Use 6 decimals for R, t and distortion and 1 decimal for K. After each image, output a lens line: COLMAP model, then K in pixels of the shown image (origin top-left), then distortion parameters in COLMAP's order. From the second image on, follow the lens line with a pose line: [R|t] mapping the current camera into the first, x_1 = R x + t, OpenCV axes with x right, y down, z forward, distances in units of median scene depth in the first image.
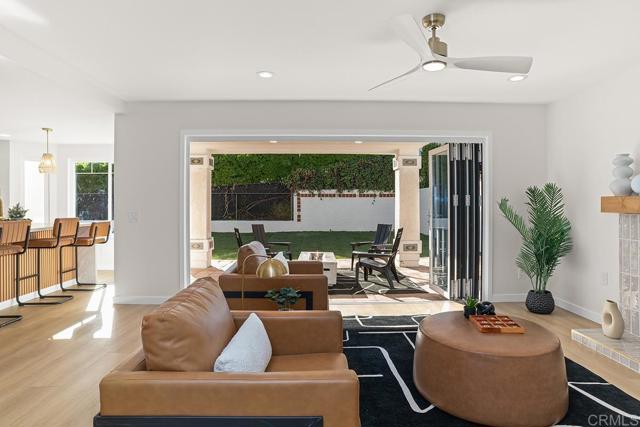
lens RADIAL K [[362.2, 0, 318.5], [0, 362.2, 206.5], [0, 0, 1]] dist [-0.077602, 0.047059]
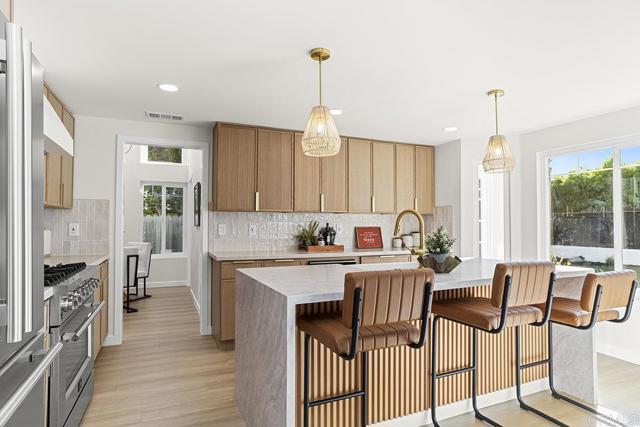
lens RADIAL K [[355.4, 0, 318.8], [0, 355.4, 223.2], [0, 0, 1]] dist [0.002186, 0.000944]
pose [[0.374904, -0.008211, -0.927027, -0.416845], [-0.002334, 0.999949, -0.009801, -0.008741], [0.927061, 0.005838, 0.374866, 0.618732]]
